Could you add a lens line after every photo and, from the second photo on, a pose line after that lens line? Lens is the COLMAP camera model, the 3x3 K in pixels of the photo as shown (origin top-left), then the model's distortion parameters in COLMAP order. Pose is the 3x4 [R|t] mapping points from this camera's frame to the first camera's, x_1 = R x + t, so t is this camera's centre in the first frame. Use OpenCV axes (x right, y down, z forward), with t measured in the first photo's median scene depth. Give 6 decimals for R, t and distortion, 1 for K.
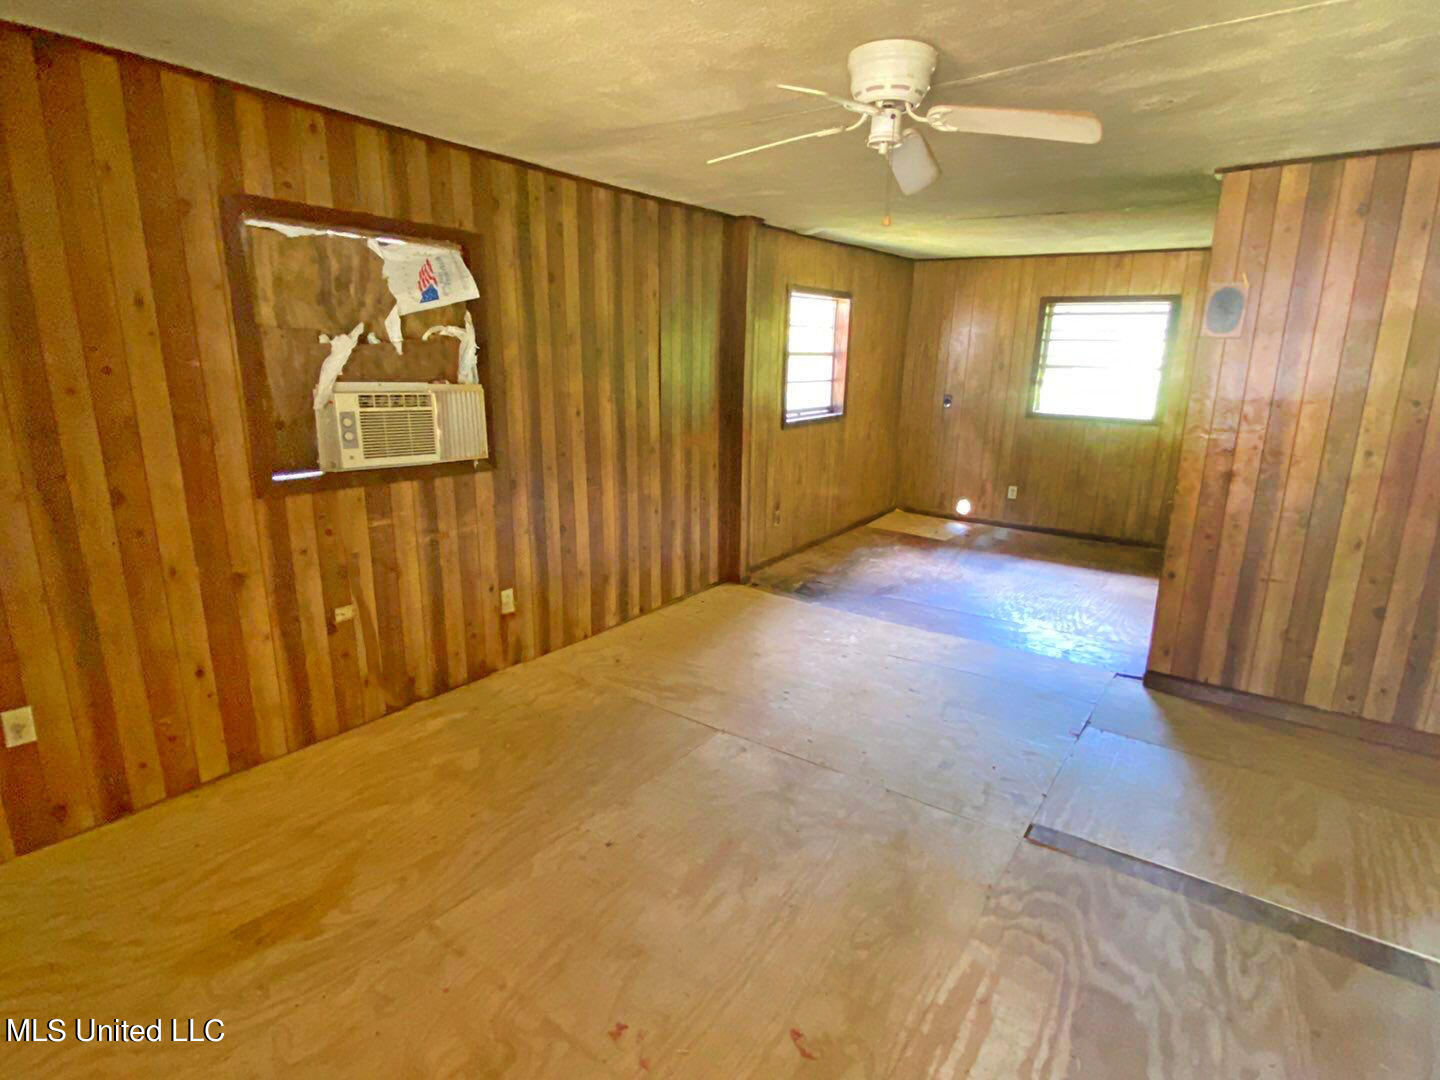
lens RADIAL K [[745.0, 0, 714.8], [0, 745.0, 538.8], [0, 0, 1]] dist [0.020158, -0.023775]
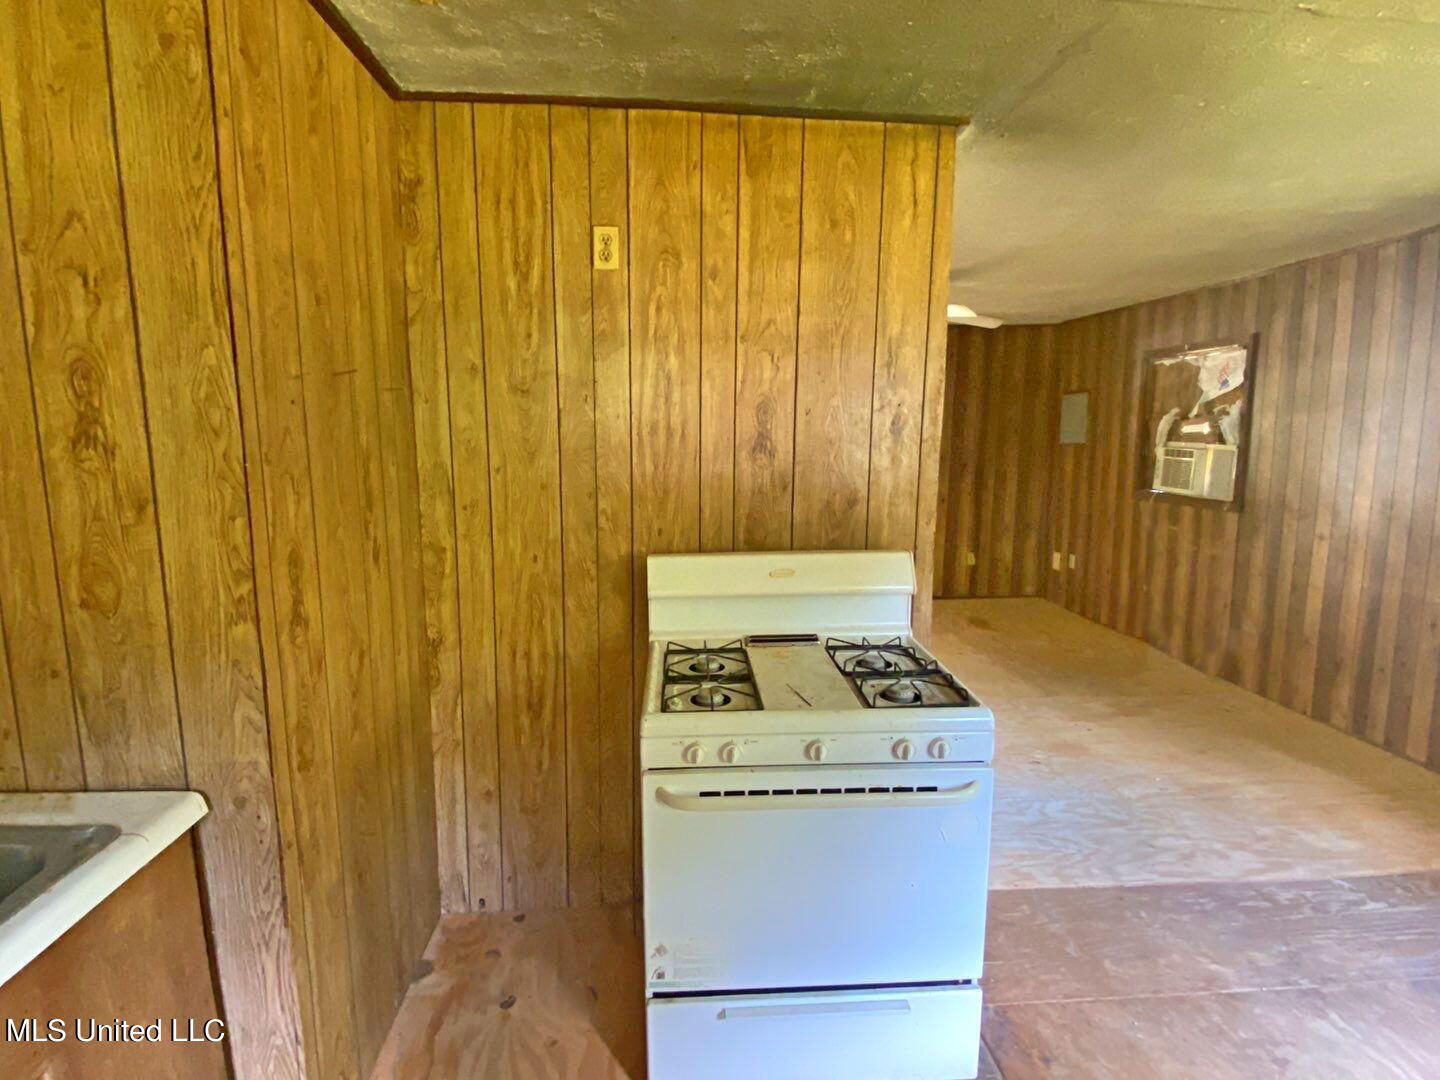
lens RADIAL K [[745.0, 0, 714.8], [0, 745.0, 538.8], [0, 0, 1]] dist [0.020158, -0.023775]
pose [[-0.767561, 0.074502, -0.636631, 1.192440], [-0.161944, 0.938459, 0.305073, -0.294468], [0.620181, 0.337260, -0.708259, 1.364055]]
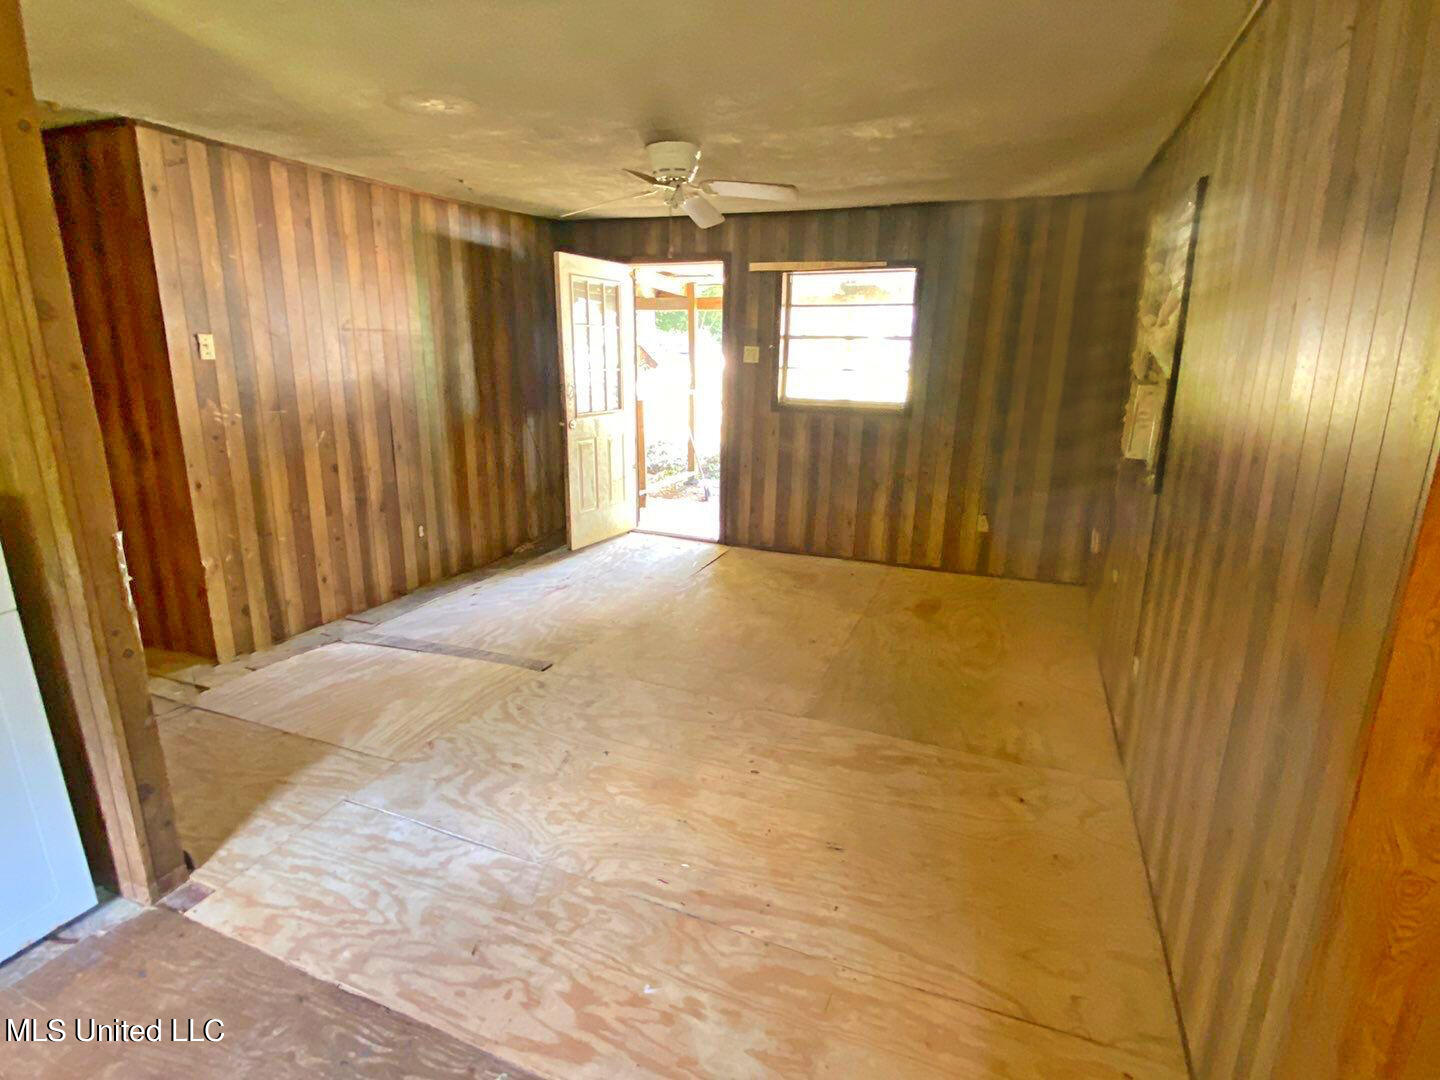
lens RADIAL K [[745.0, 0, 714.8], [0, 745.0, 538.8], [0, 0, 1]] dist [0.020158, -0.023775]
pose [[-0.969669, 0.034238, -0.242012, 0.321682], [-0.081953, 0.887281, 0.453889, -0.361969], [0.230273, 0.459956, -0.857563, 1.575154]]
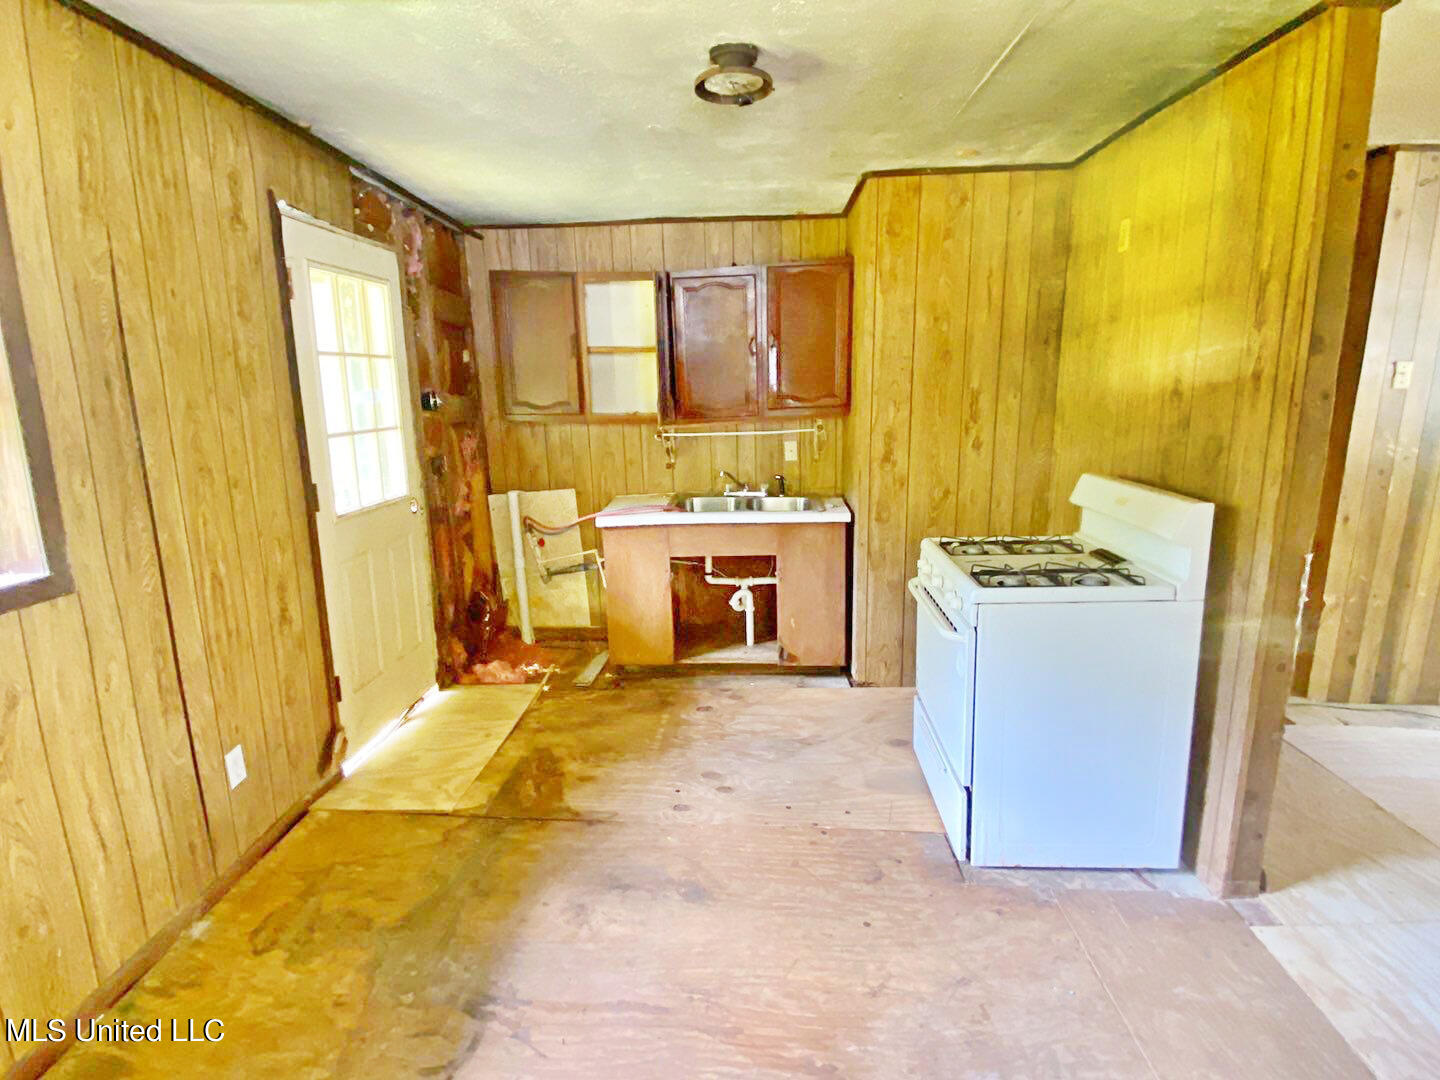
lens RADIAL K [[745.0, 0, 714.8], [0, 745.0, 538.8], [0, 0, 1]] dist [0.020158, -0.023775]
pose [[-0.538644, -0.185281, 0.821908, 0.392829], [0.200544, 0.919288, 0.338661, -0.376195], [-0.818318, 0.347246, -0.458012, 1.631388]]
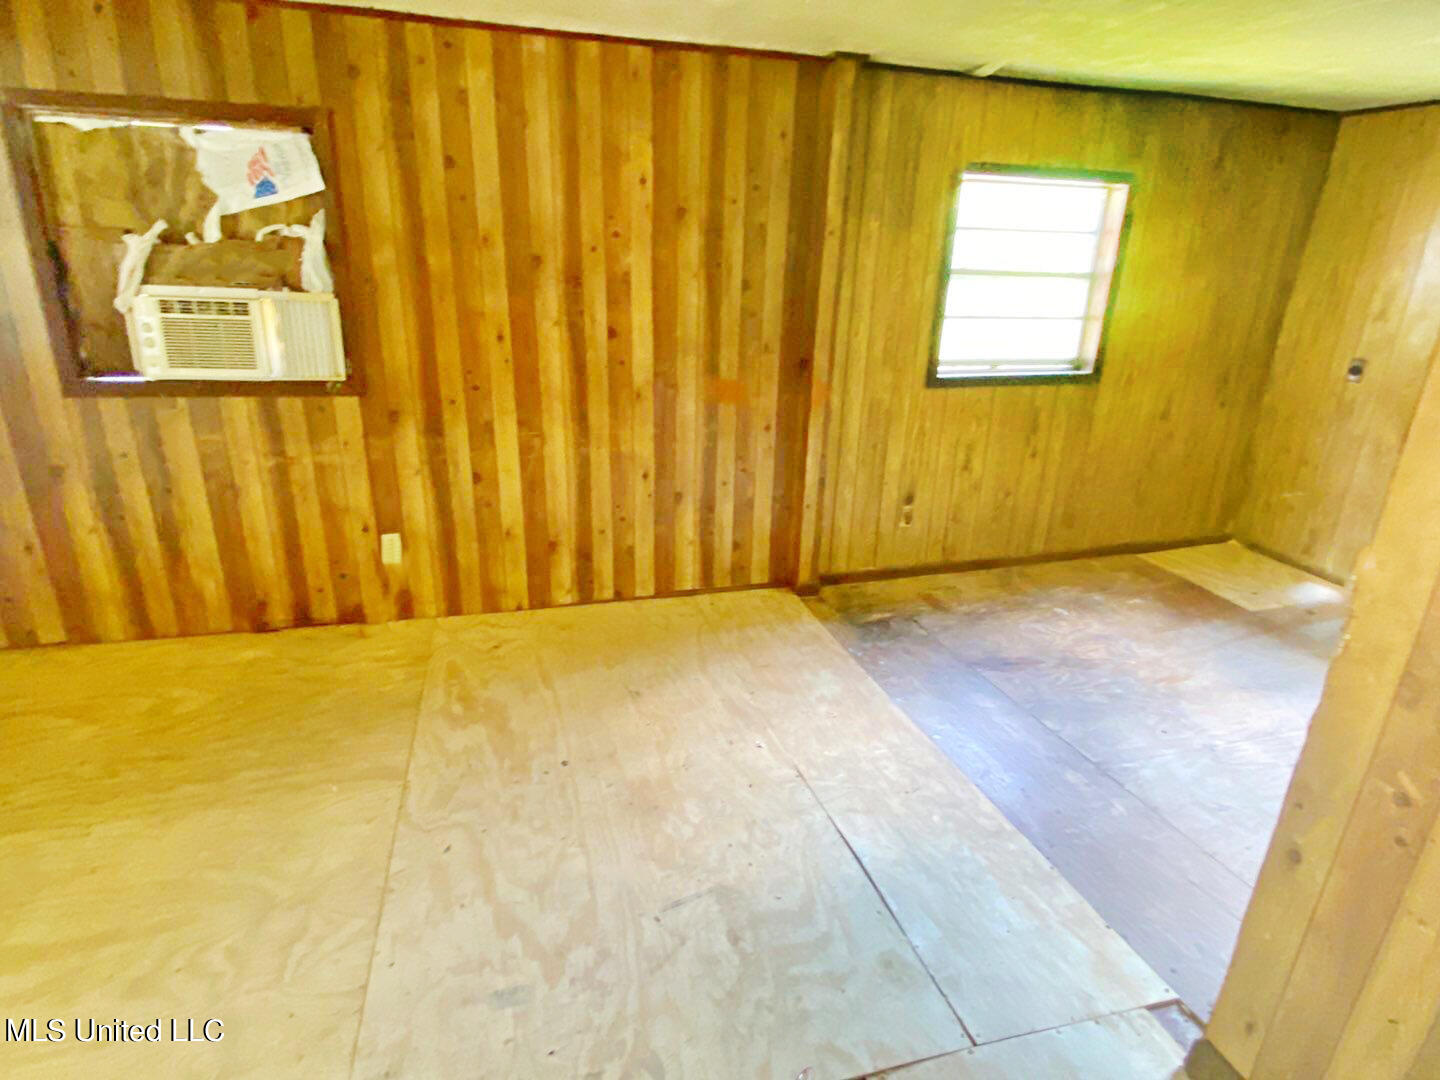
lens RADIAL K [[756.9, 0, 715.1], [0, 756.9, 538.3], [0, 0, 1]] dist [0.000716, -0.009023]
pose [[0.790776, 0.208337, -0.575560, 0.575914], [-0.164363, 0.978034, 0.128199, -0.111196], [0.589625, -0.006776, 0.807649, 0.531274]]
